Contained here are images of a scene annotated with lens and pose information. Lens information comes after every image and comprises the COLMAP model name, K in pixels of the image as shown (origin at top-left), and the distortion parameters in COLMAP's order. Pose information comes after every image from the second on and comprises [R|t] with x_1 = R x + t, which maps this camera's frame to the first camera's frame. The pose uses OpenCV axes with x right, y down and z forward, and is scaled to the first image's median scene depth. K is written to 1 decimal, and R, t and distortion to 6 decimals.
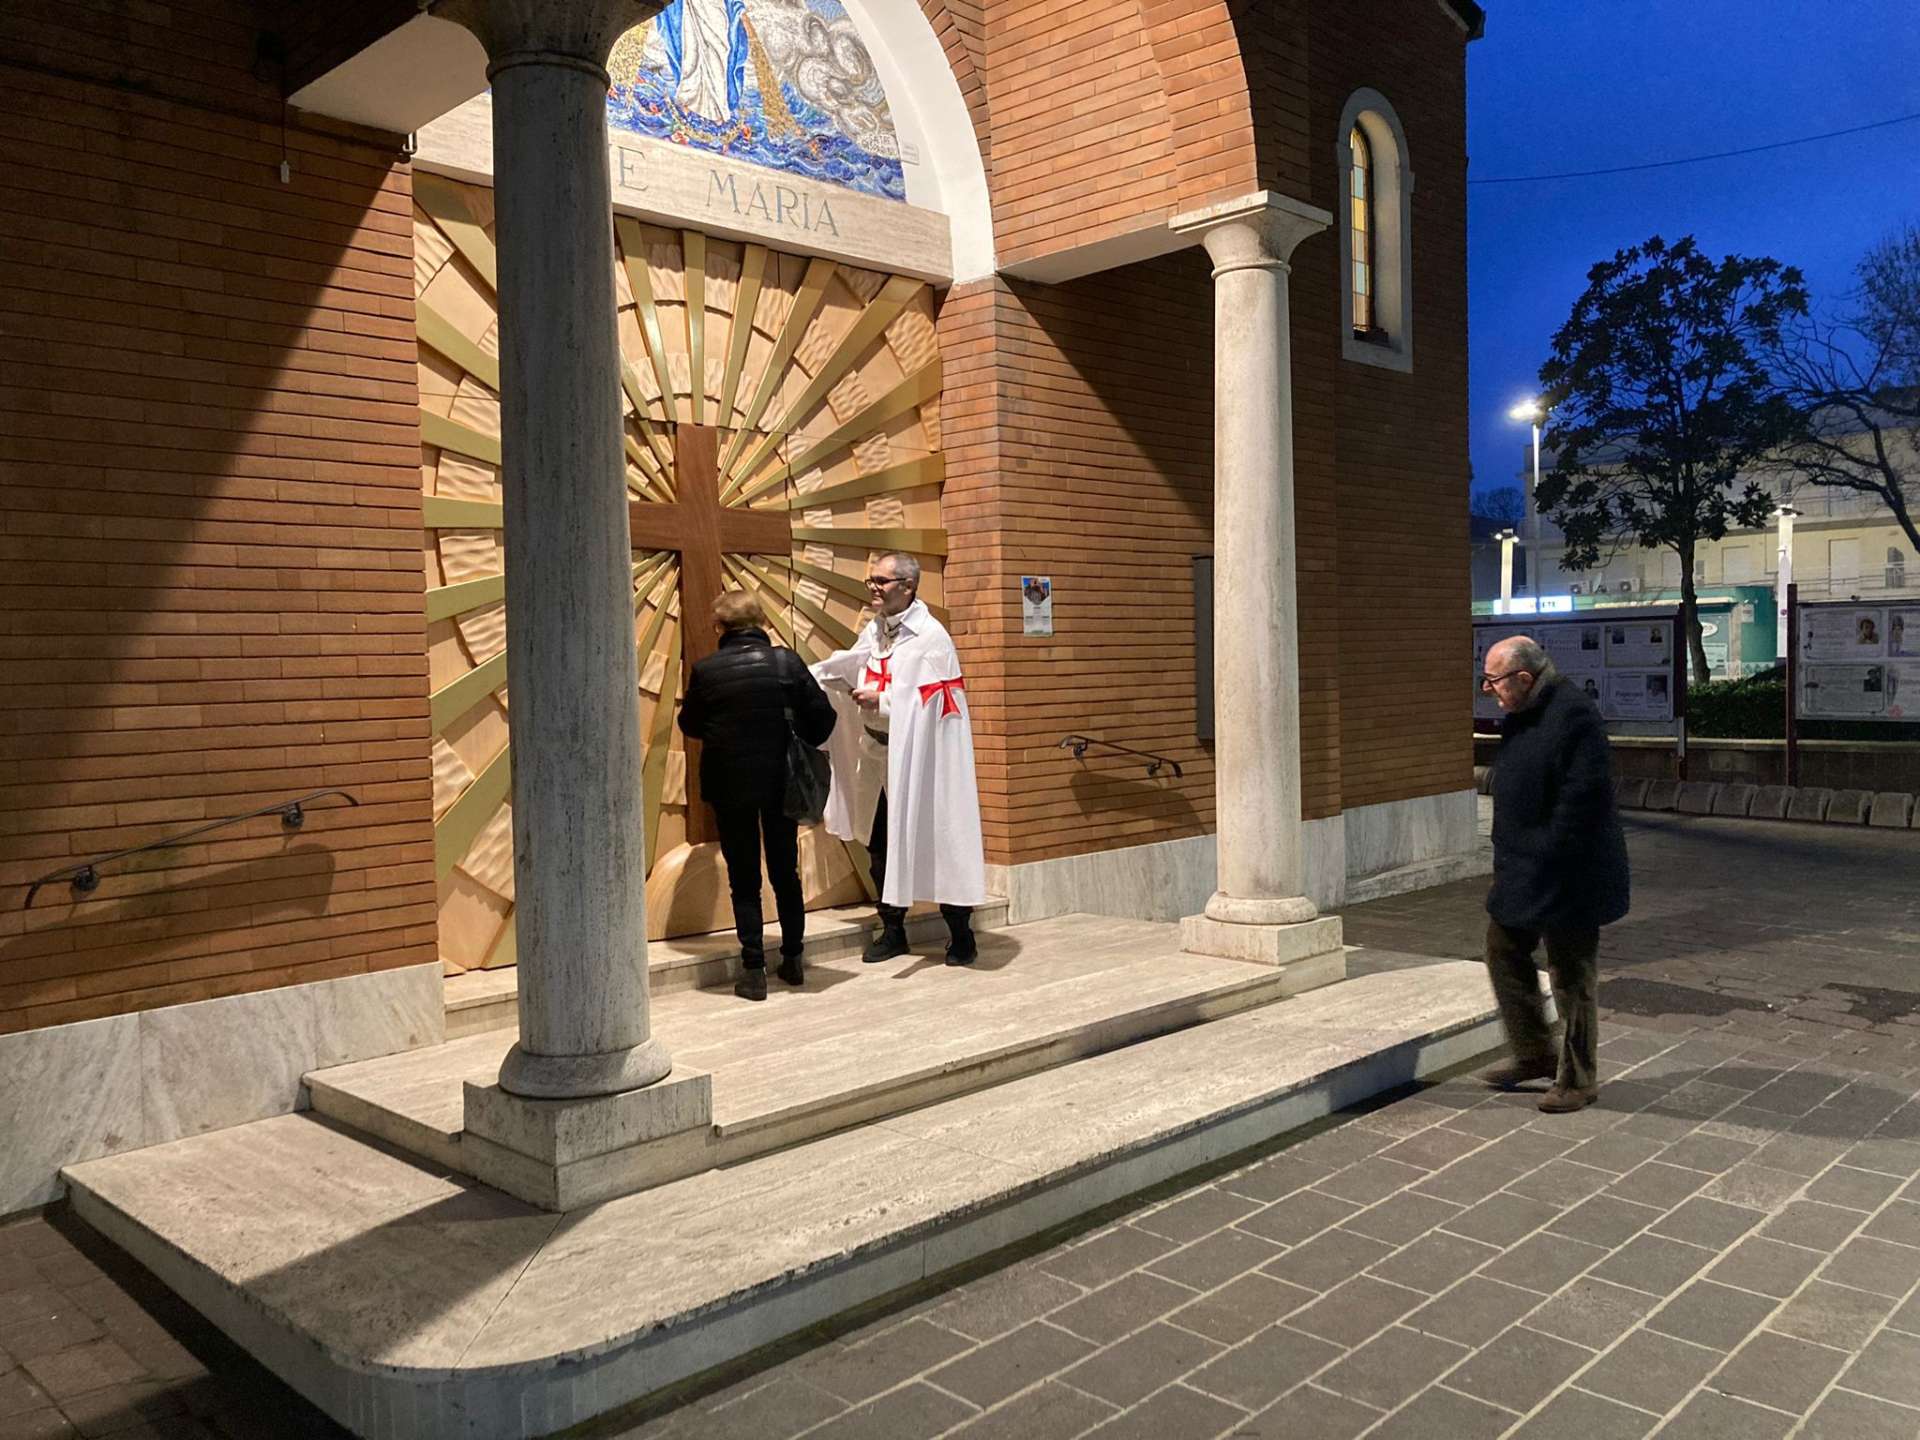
lens RADIAL K [[1522.7, 0, 961.3], [0, 1522.7, 723.2], [0, 0, 1]] dist [0.006586, -0.031813]
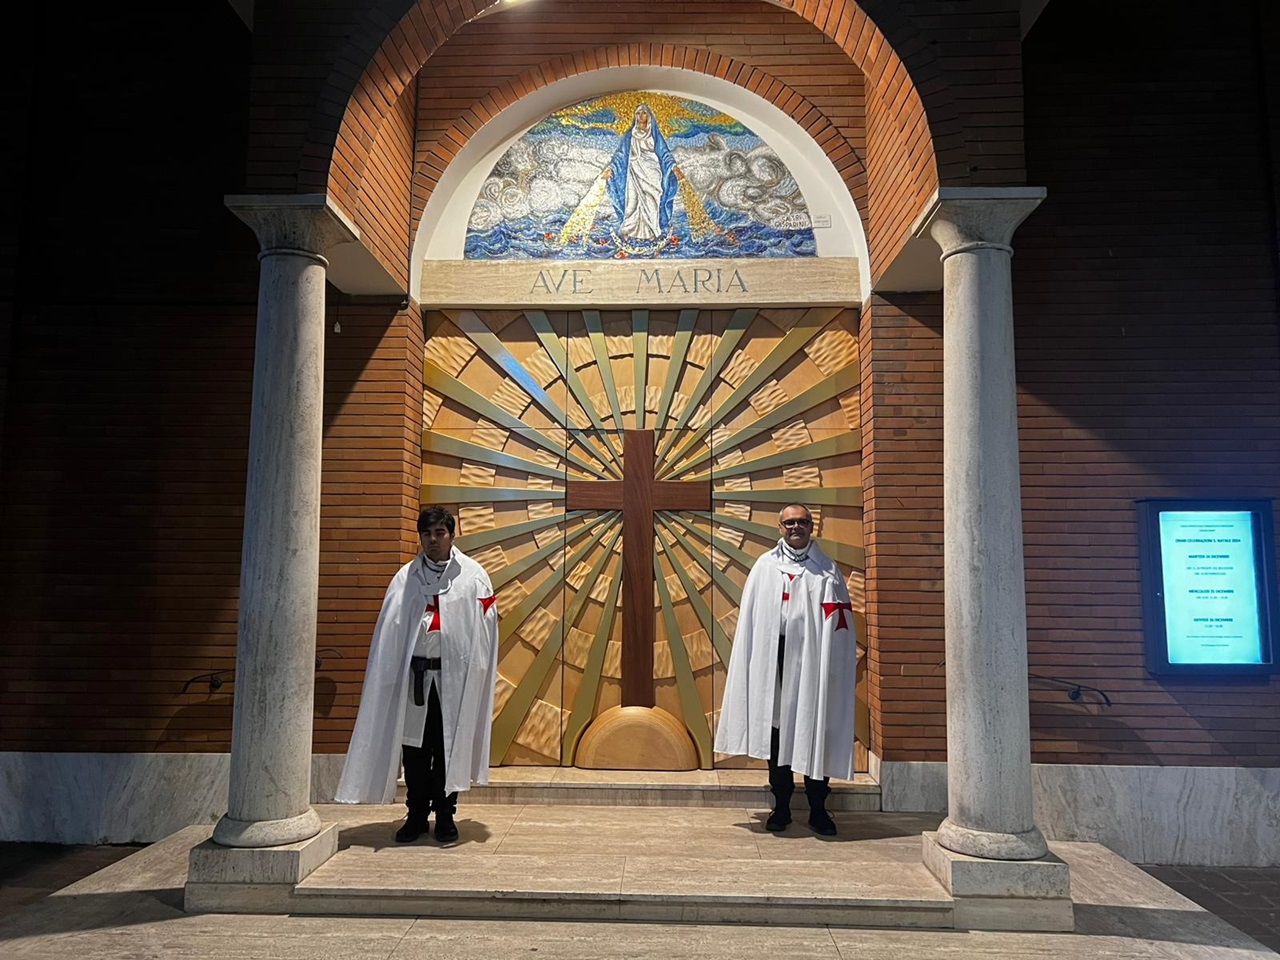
lens RADIAL K [[942.5, 0, 644.6], [0, 942.5, 477.6], [0, 0, 1]] dist [0.051916, -0.052381]
pose [[0.681921, -0.048739, -0.729800, 0.531190], [-0.051790, 0.992055, -0.114646, -0.037189], [0.729590, 0.115976, 0.673979, 0.361628]]
